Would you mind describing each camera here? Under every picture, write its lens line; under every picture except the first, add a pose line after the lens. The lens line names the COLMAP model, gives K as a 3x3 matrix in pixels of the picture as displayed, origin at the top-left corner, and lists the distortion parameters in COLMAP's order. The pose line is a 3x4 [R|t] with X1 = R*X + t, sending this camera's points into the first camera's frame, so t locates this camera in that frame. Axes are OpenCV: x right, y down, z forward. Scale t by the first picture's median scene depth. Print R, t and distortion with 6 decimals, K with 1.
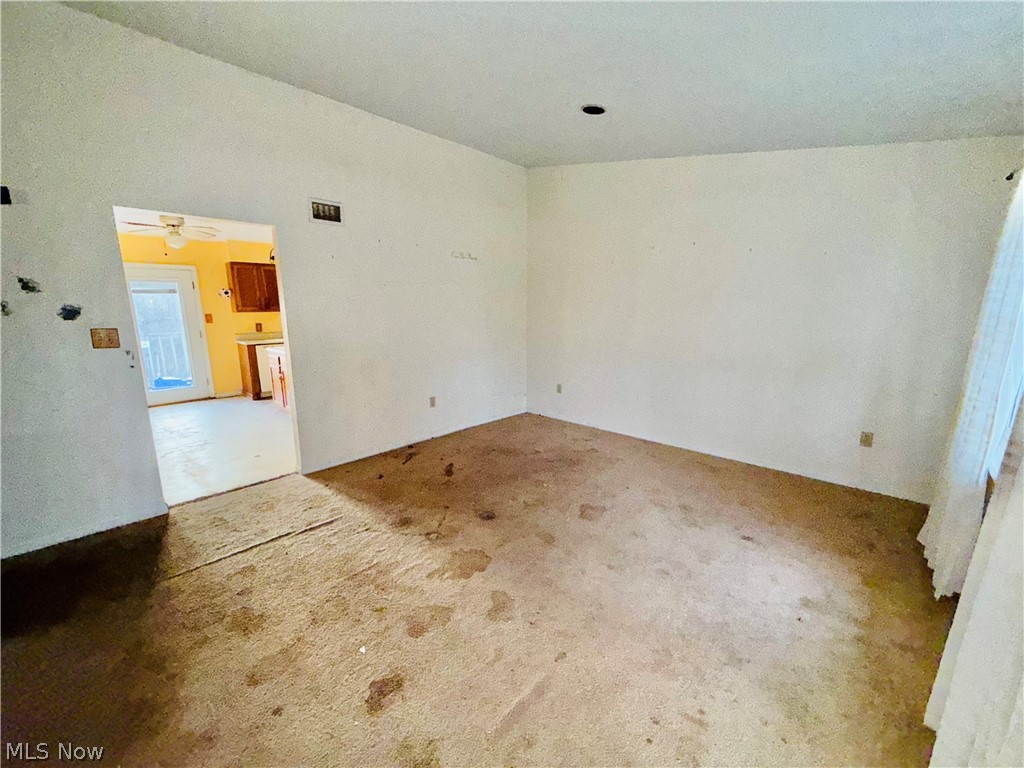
lens RADIAL K [[406.0, 0, 510.6], [0, 406.0, 383.9], [0, 0, 1]] dist [-0.002945, 0.000361]
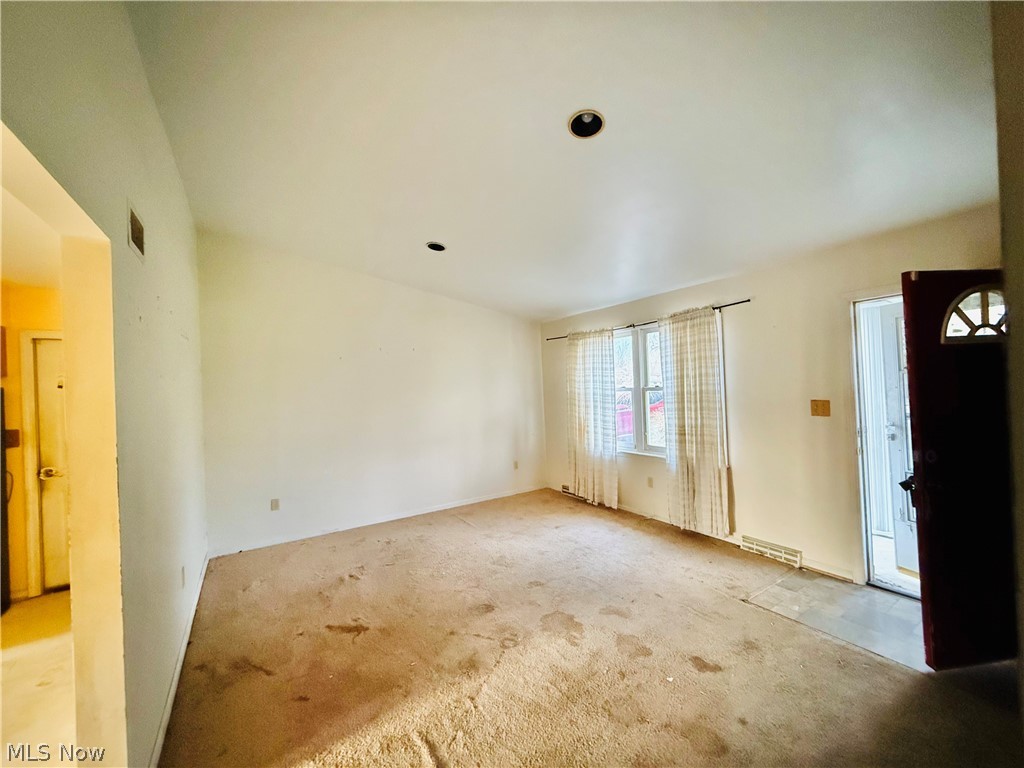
lens RADIAL K [[406.0, 0, 503.9], [0, 406.0, 384.8], [0, 0, 1]] dist [-0.002945, 0.000361]
pose [[0.245557, -0.001545, 0.969381, -0.449828], [0.220012, 0.973991, -0.054179, -0.062933], [-0.944085, 0.226580, 0.239510, 0.269709]]
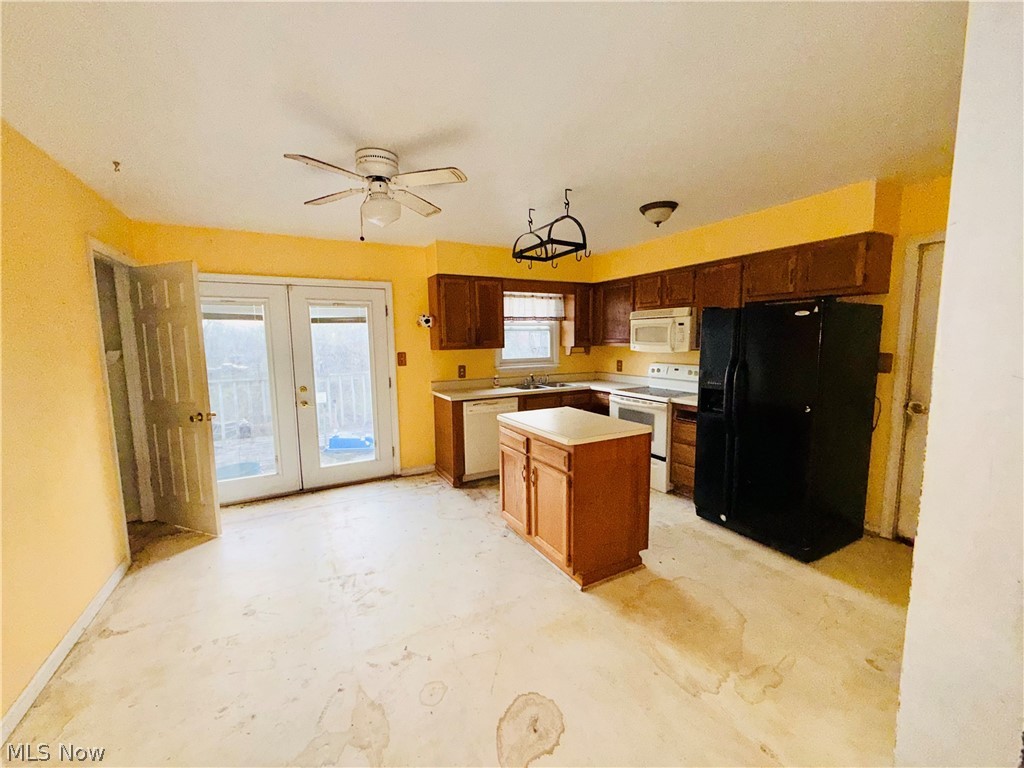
lens RADIAL K [[406.0, 0, 513.3], [0, 406.0, 383.6], [0, 0, 1]] dist [-0.002945, 0.000361]
pose [[0.952982, 0.024886, -0.302002, -0.371990], [-0.047384, 0.996600, -0.067399, -0.086469], [0.299298, 0.078540, 0.950922, 0.427094]]
